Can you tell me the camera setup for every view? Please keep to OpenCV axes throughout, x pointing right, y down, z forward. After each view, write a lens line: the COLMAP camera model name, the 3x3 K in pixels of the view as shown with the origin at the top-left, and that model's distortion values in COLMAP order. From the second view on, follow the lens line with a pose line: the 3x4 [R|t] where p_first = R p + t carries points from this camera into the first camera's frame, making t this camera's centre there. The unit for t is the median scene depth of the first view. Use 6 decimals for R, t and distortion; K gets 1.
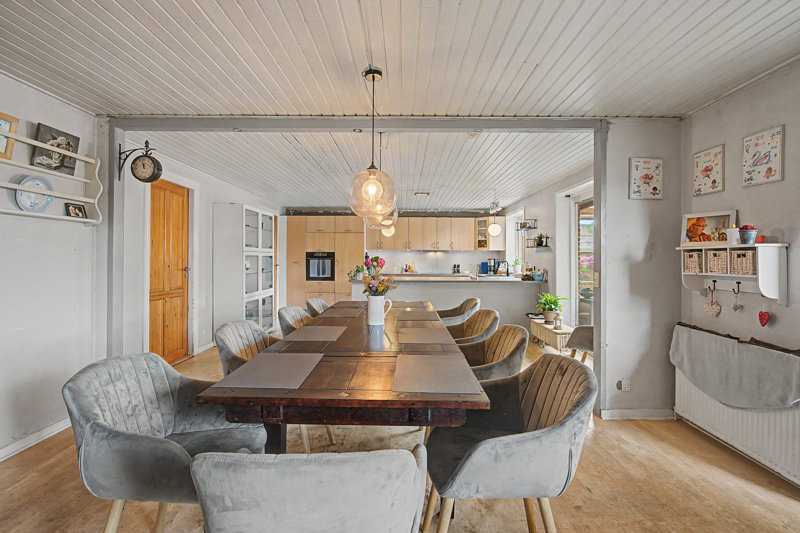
lens RADIAL K [[375.8, 0, 409.0], [0, 375.8, 253.7], [0, 0, 1]] dist [-0.009715, 0.000923]
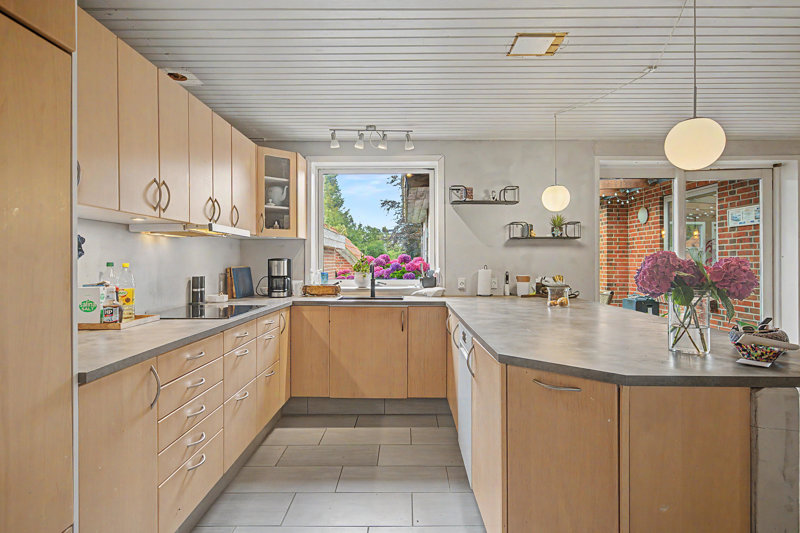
lens RADIAL K [[467.2, 0, 399.2], [0, 467.2, 261.6], [0, 0, 1]] dist [-0.022743, 0.001380]
pose [[0.011641, -0.004680, 0.999921, -0.385125], [-0.015941, 0.999861, 0.004866, 0.017196], [-0.999805, -0.015997, 0.011565, 1.232603]]
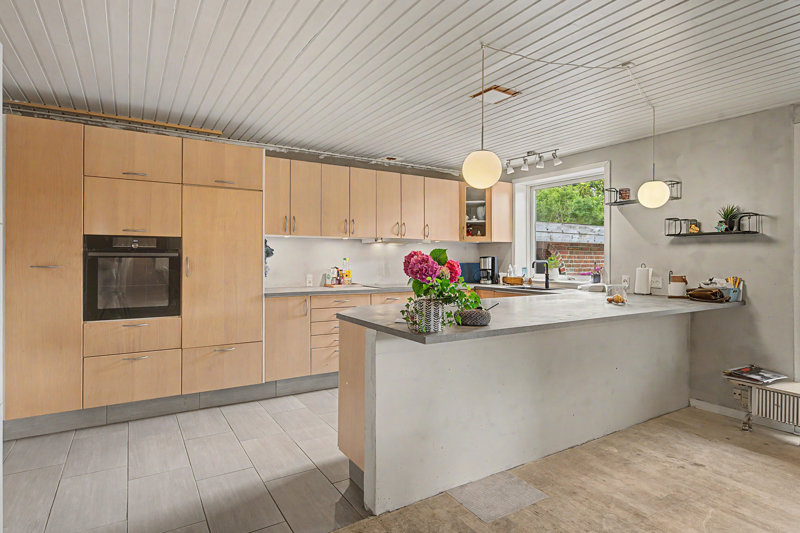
lens RADIAL K [[434.1, 0, 400.1], [0, 434.1, 262.1], [0, 0, 1]] dist [0.002366, 0.000790]
pose [[0.844122, -0.004348, 0.536134, -0.338774], [-0.011951, 0.999566, 0.026923, 0.008216], [-0.536018, -0.029134, 0.843704, 0.737078]]
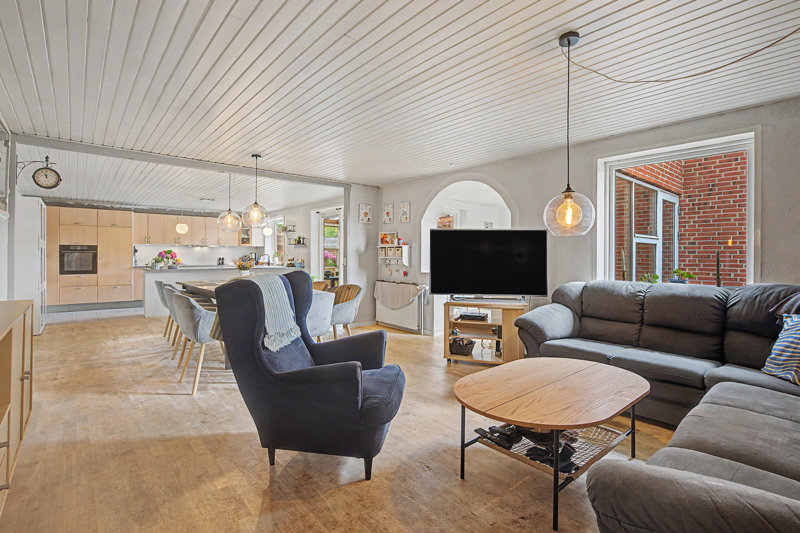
lens RADIAL K [[375.8, 0, 397.9], [0, 375.8, 258.5], [0, 0, 1]] dist [-0.009715, 0.000923]
pose [[0.761098, -0.005149, 0.648616, -0.324741], [-0.009030, 0.999787, 0.018533, 0.006860], [-0.648574, -0.019962, 0.760890, -0.398852]]
